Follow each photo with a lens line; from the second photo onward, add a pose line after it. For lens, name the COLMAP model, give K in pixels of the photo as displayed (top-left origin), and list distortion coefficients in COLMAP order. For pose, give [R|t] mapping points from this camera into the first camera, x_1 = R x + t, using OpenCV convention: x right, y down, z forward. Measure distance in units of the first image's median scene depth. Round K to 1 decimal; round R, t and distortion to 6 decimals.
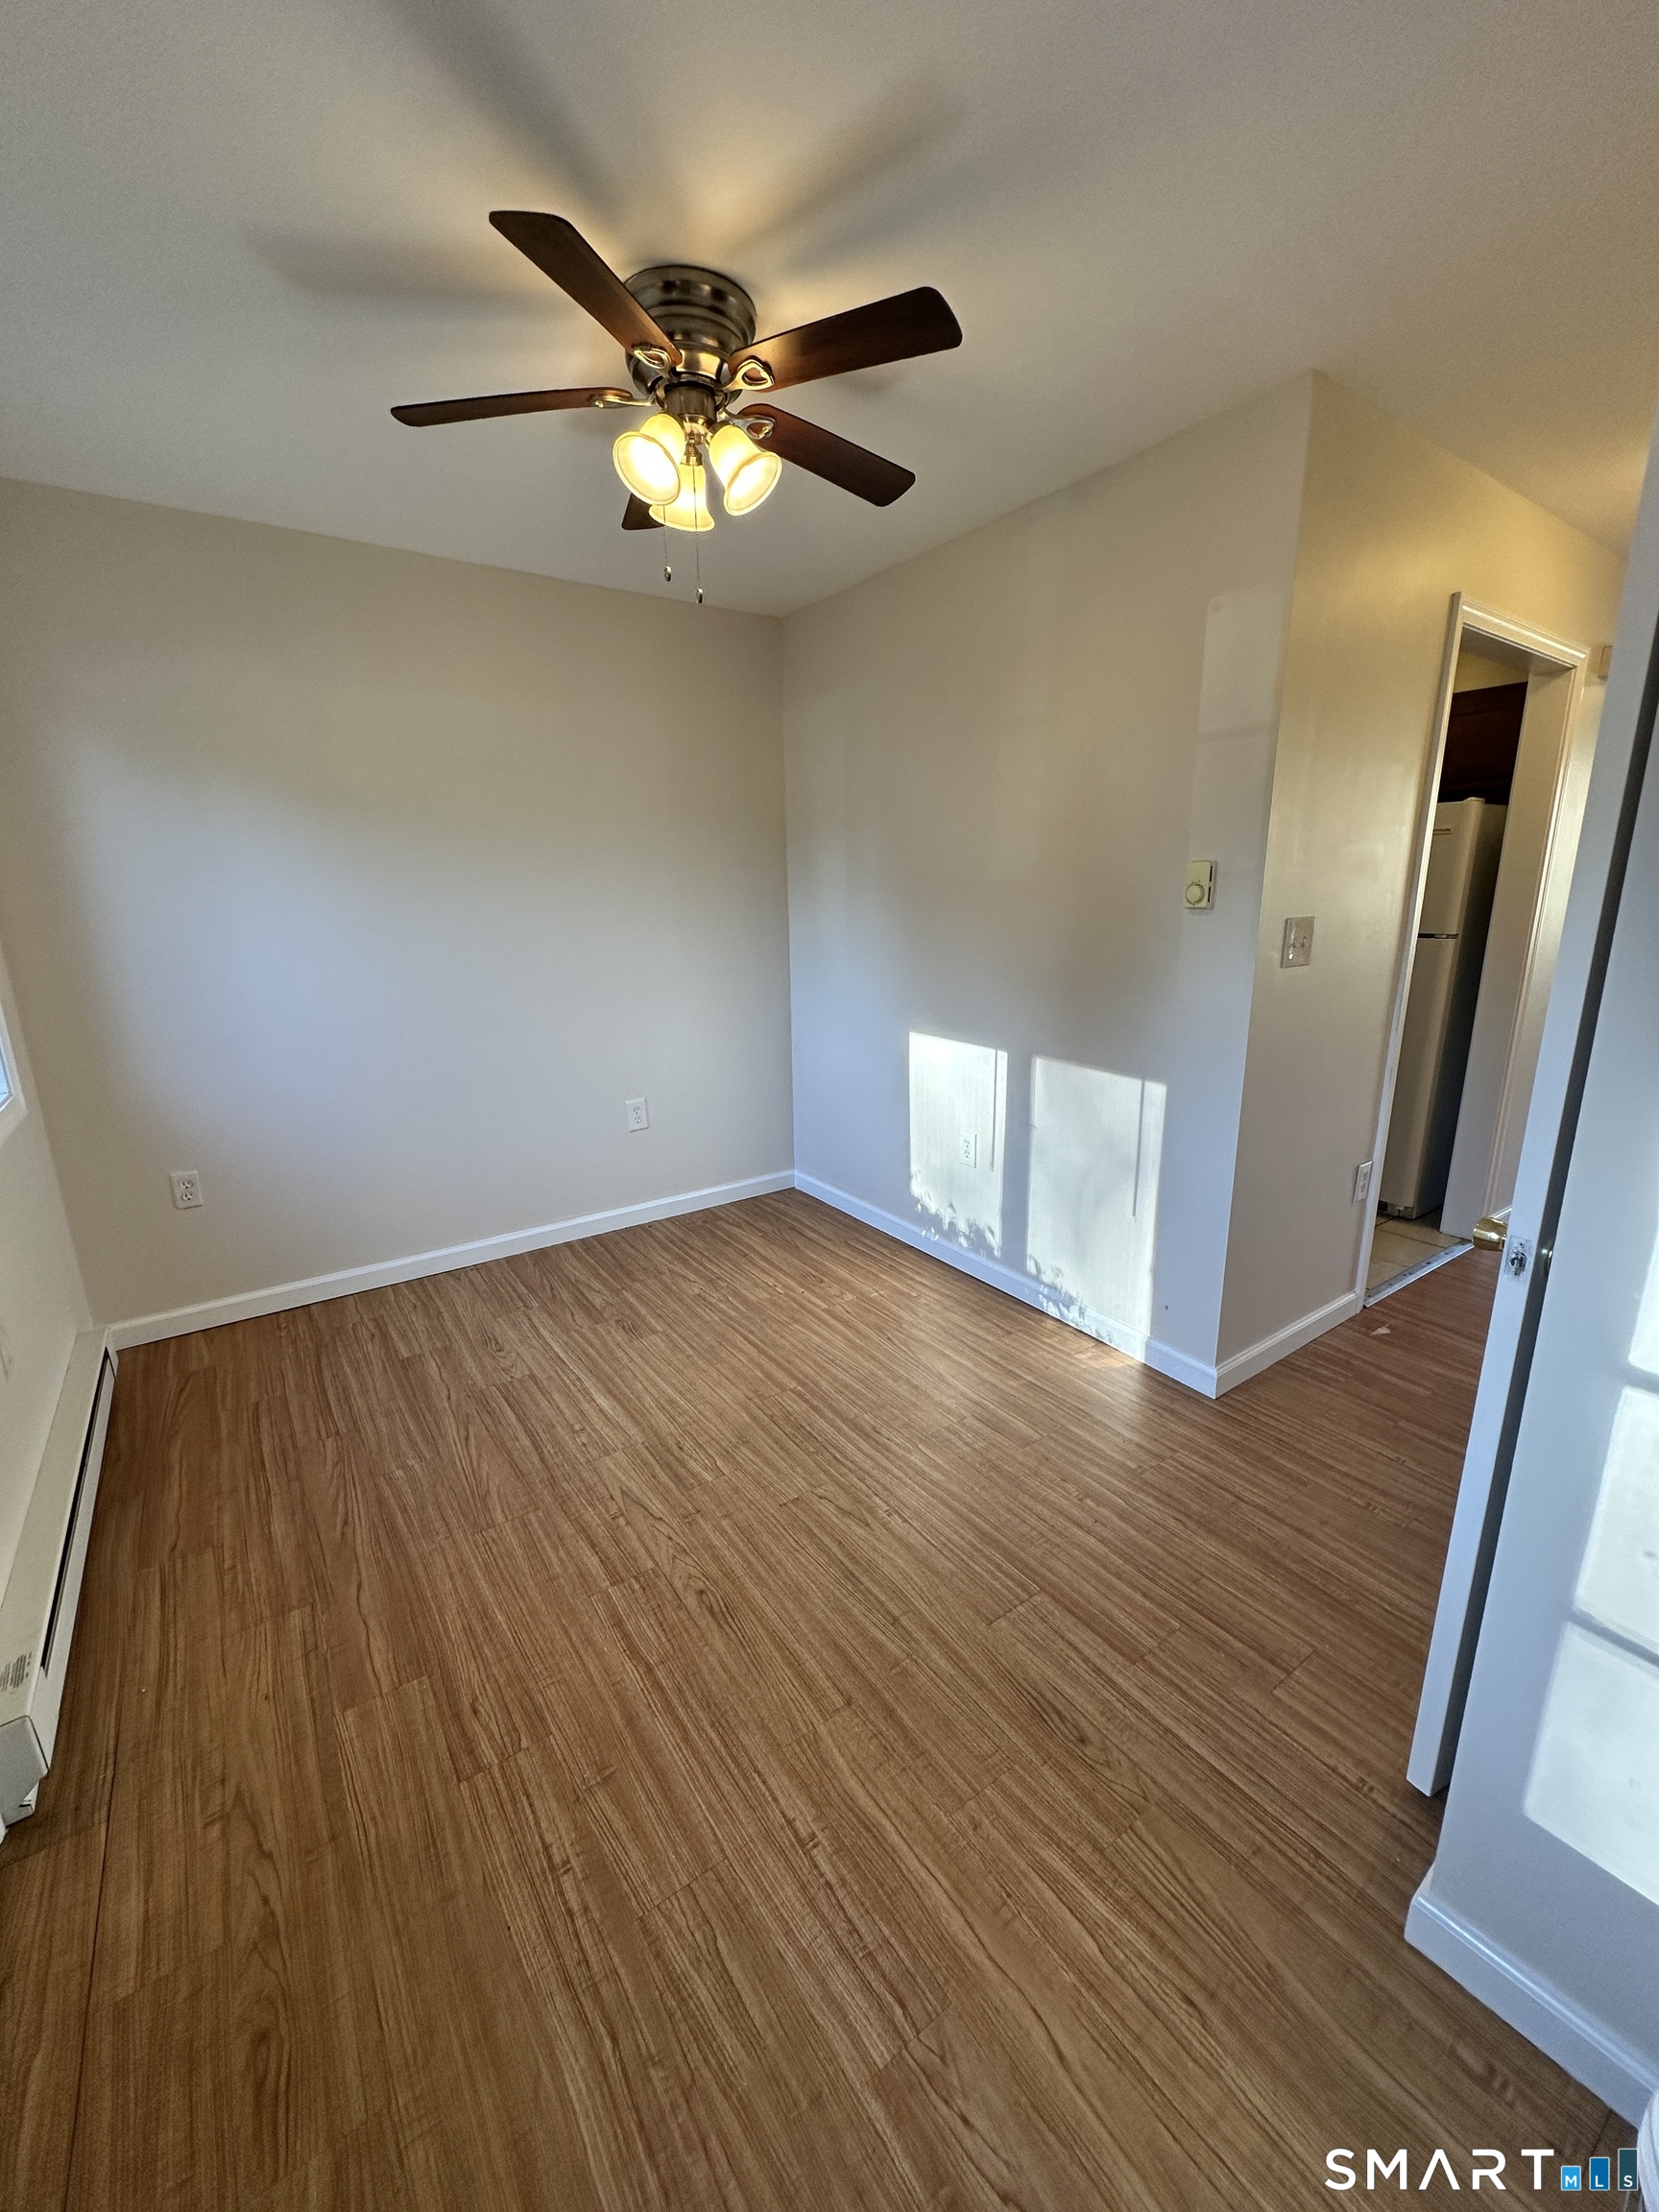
lens RADIAL K [[880.7, 0, 830.8], [0, 880.7, 1100.3], [0, 0, 1]] dist [0.000903, -0.000551]
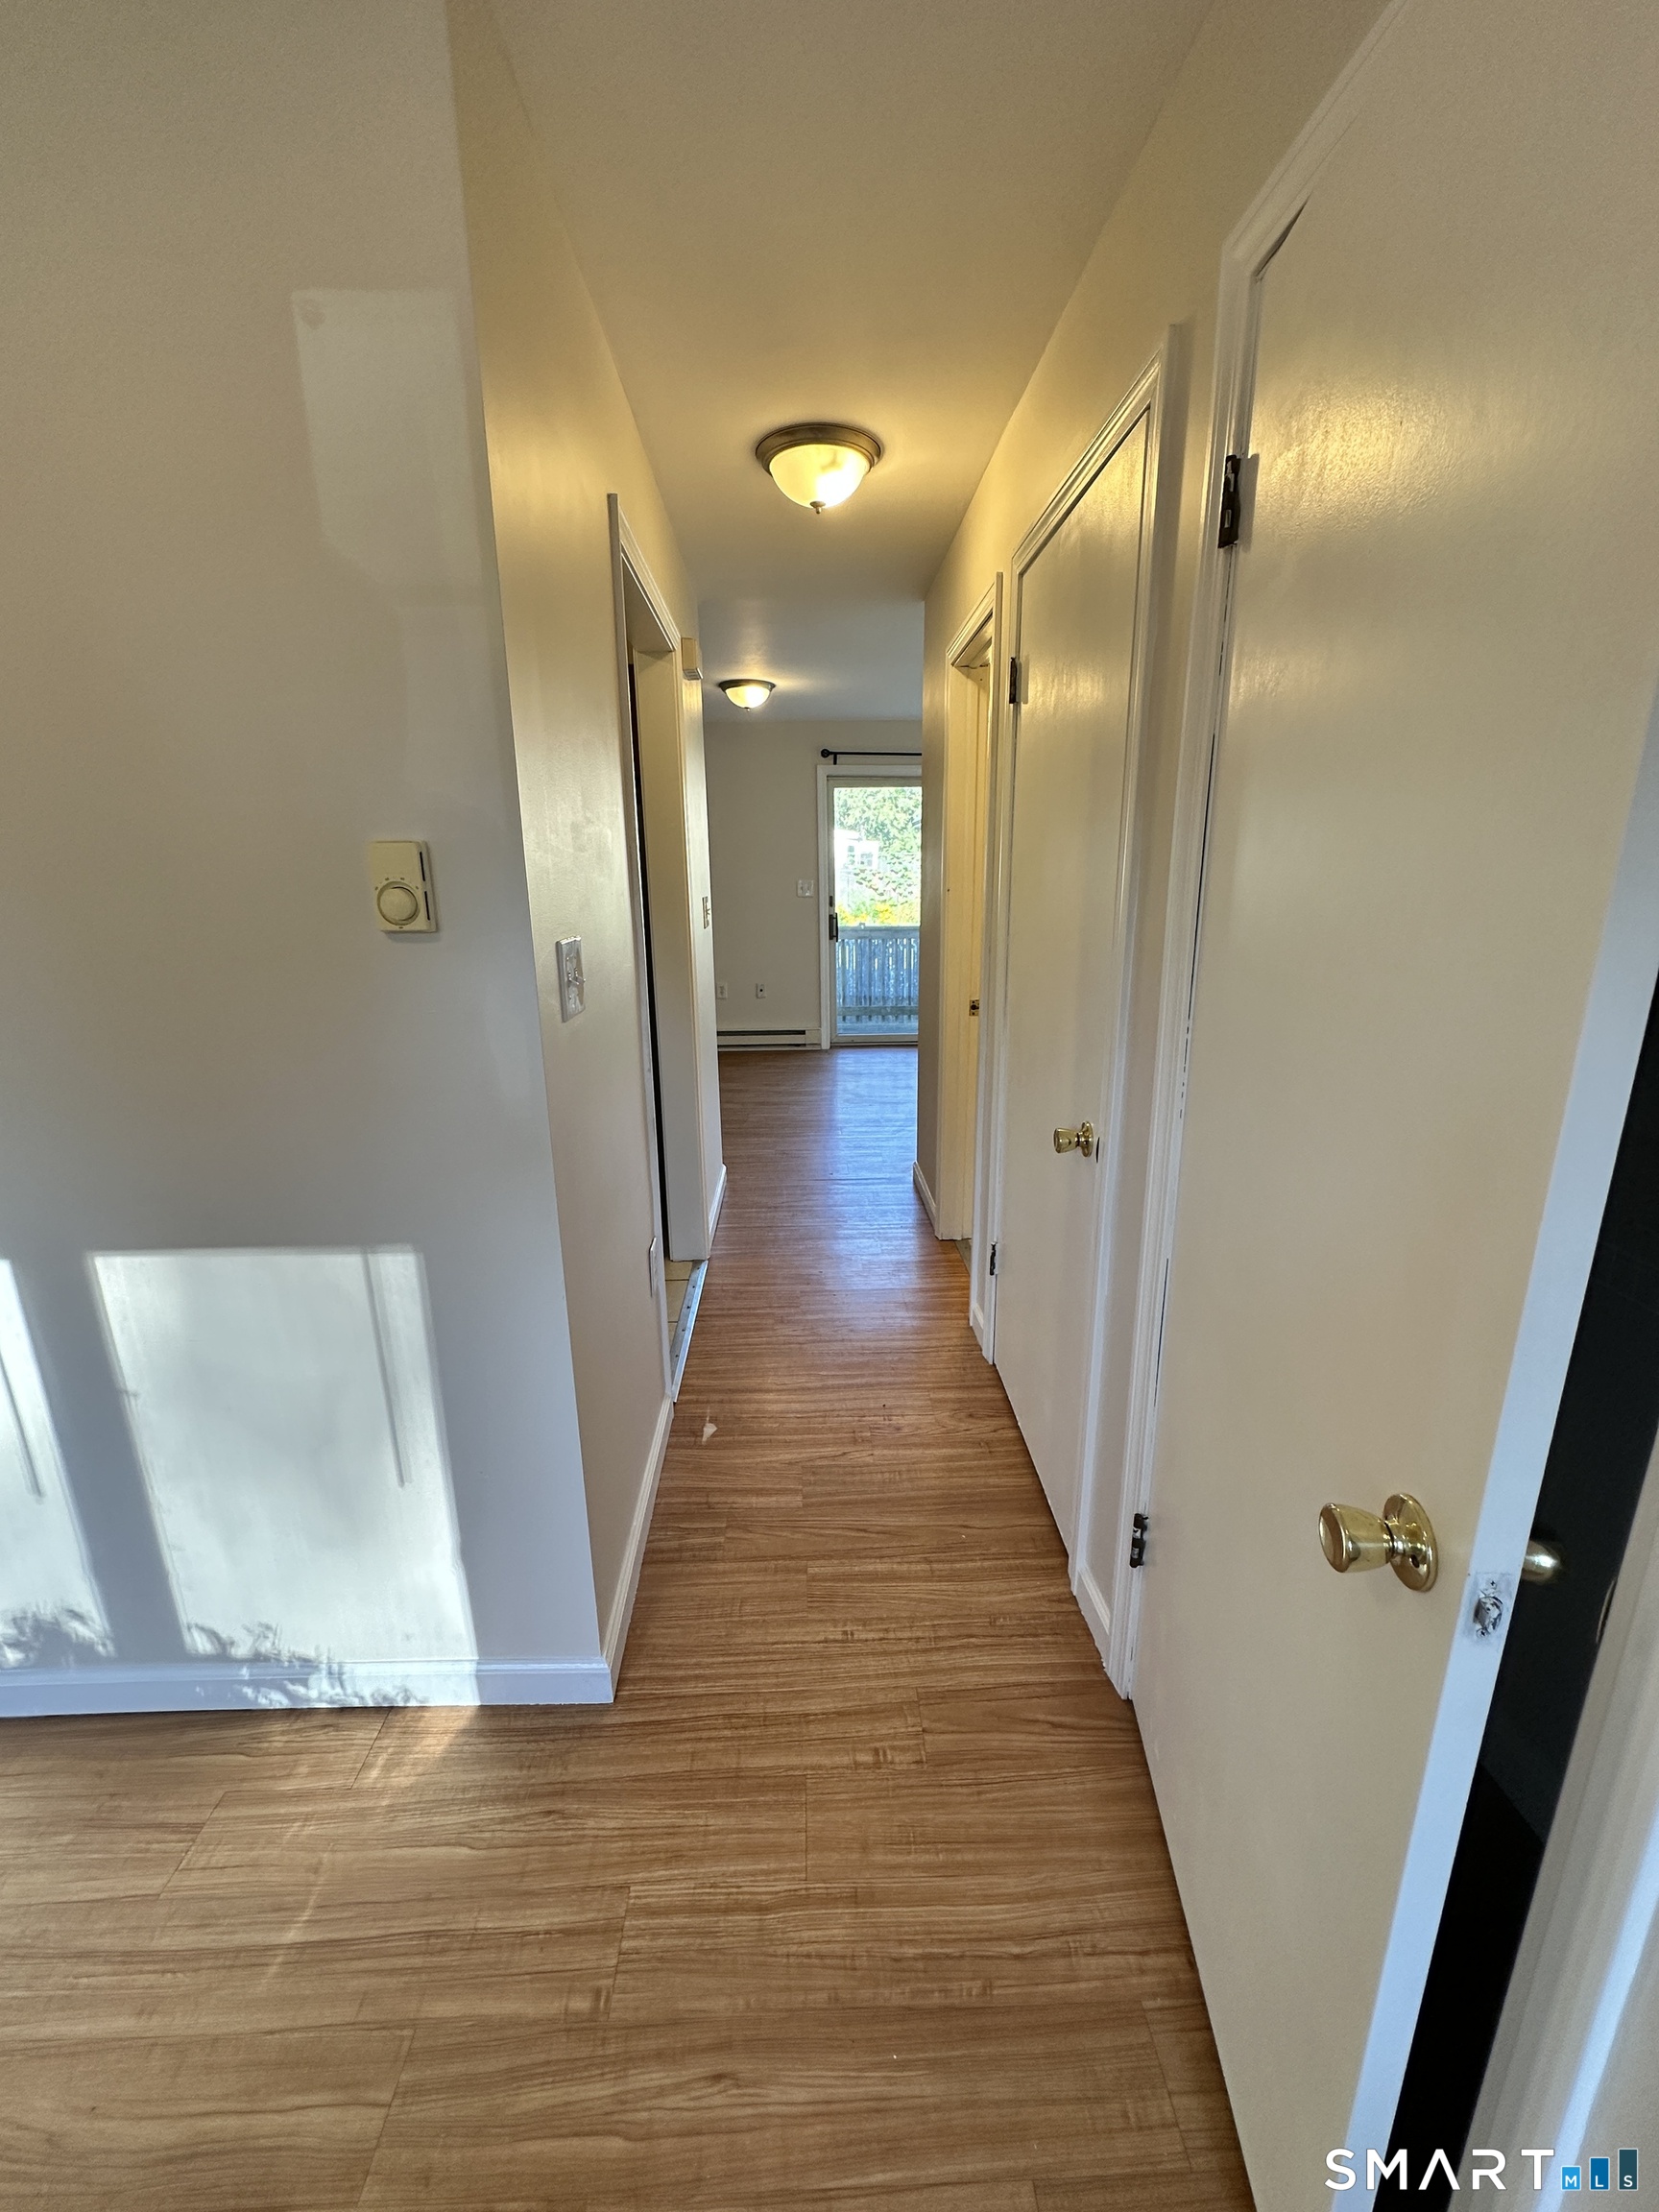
lens RADIAL K [[880.7, 0, 823.0], [0, 880.7, 1105.8], [0, 0, 1]] dist [0.000903, -0.000551]
pose [[0.550052, -0.207137, 0.809035, 0.085646], [0.201513, 0.973047, 0.112122, -0.104121], [-0.810454, 0.101358, 0.576968, 0.417803]]
